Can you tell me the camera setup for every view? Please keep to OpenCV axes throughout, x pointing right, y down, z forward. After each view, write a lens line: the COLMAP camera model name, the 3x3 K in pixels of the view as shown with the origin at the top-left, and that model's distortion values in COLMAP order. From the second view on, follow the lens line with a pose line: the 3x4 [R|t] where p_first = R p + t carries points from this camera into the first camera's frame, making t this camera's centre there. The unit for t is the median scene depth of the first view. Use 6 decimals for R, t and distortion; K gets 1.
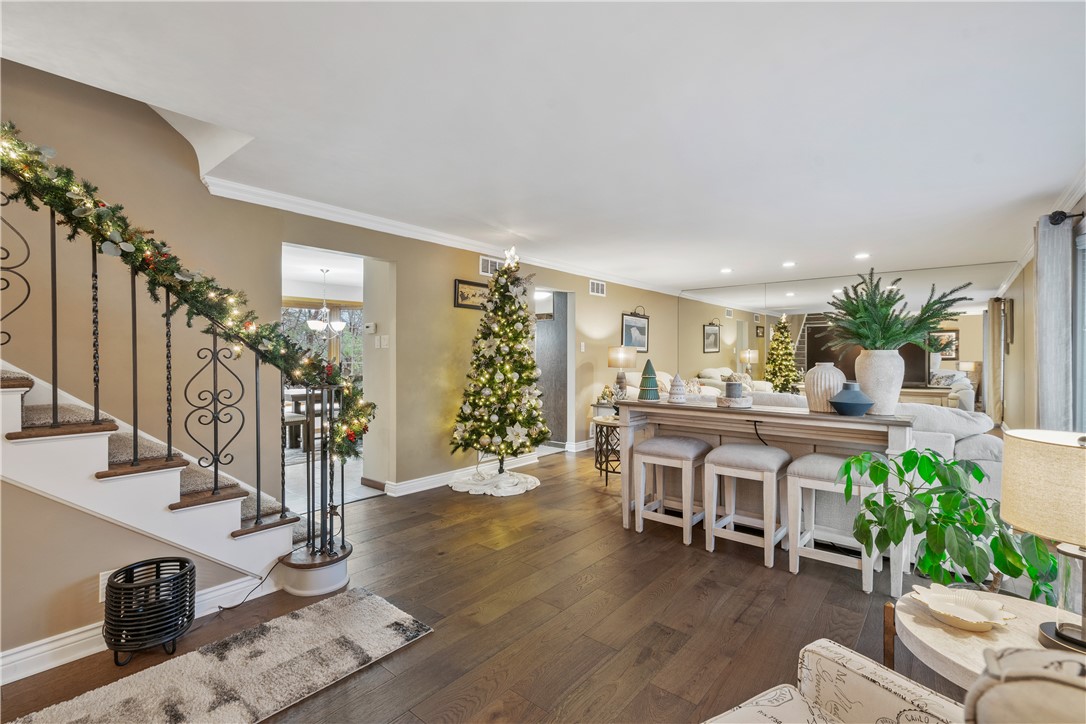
lens RADIAL K [[498.4, 0, 547.5], [0, 498.4, 358.2], [0, 0, 1]] dist [0.004781, 0.000995]
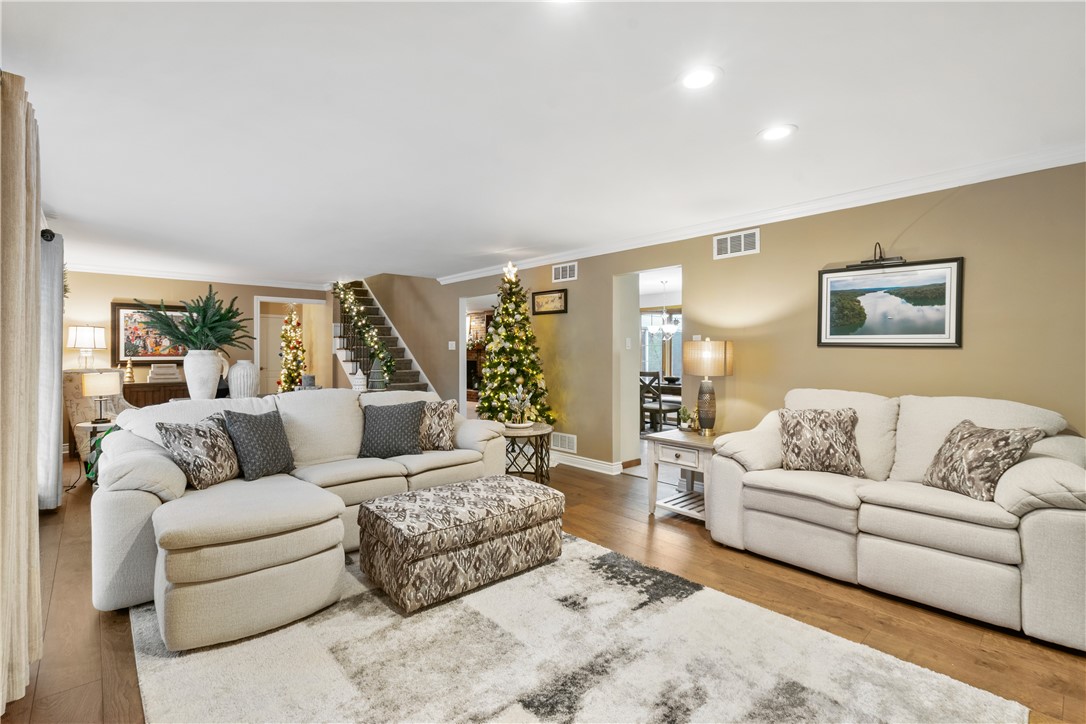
lens RADIAL K [[498.4, 0, 548.3], [0, 498.4, 358.7], [0, 0, 1]] dist [0.004781, 0.000995]
pose [[-0.138927, -0.003837, -0.990295, 0.740270], [-0.018390, 0.999830, -0.001294, 0.003577], [0.990132, 0.018032, -0.138974, 0.871738]]
